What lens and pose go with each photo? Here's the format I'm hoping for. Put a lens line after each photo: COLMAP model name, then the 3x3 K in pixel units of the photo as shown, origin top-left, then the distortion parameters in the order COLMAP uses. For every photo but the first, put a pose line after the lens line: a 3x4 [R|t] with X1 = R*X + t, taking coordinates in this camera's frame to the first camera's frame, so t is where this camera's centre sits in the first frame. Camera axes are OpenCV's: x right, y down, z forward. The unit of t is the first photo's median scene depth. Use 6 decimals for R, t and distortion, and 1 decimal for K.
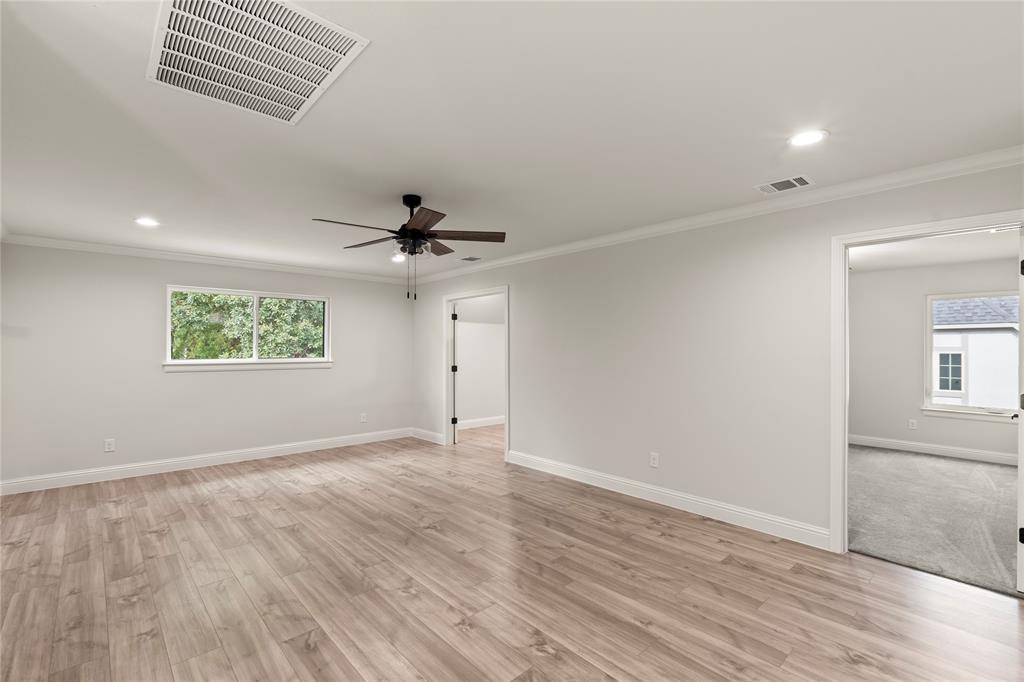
lens RADIAL K [[443.8, 0, 509.5], [0, 443.8, 349.9], [0, 0, 1]] dist [0.005291, -0.001306]
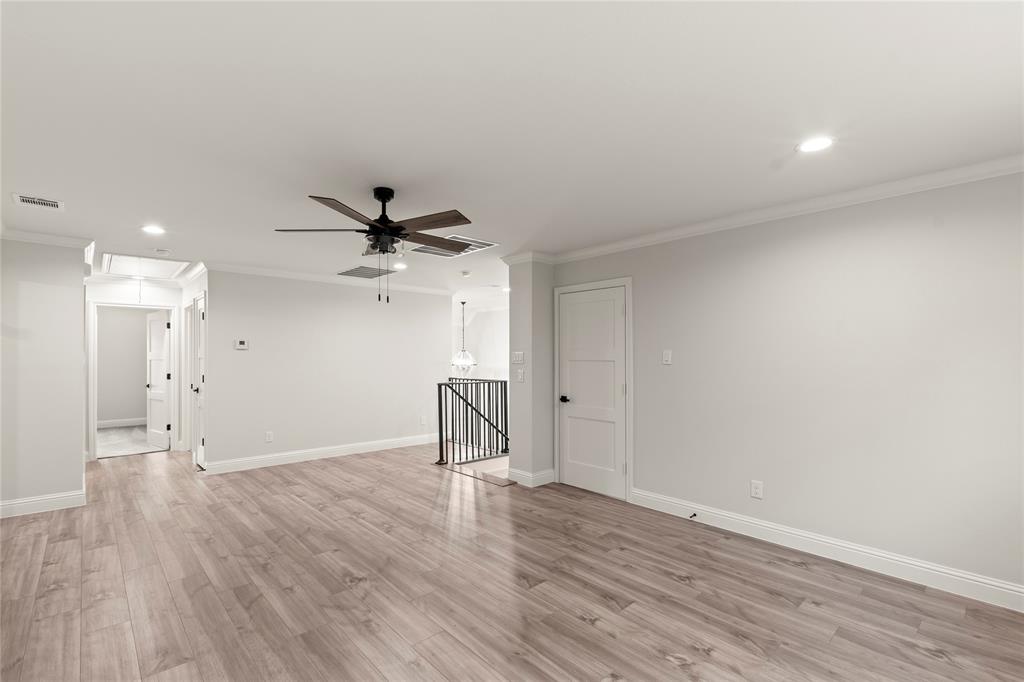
lens RADIAL K [[443.8, 0, 510.4], [0, 443.8, 347.8], [0, 0, 1]] dist [0.005291, -0.001306]
pose [[-0.999925, -0.002655, -0.011938, -0.465431], [-0.002492, 0.999904, -0.013621, -0.013929], [0.011973, -0.013590, -0.999836, 1.899295]]
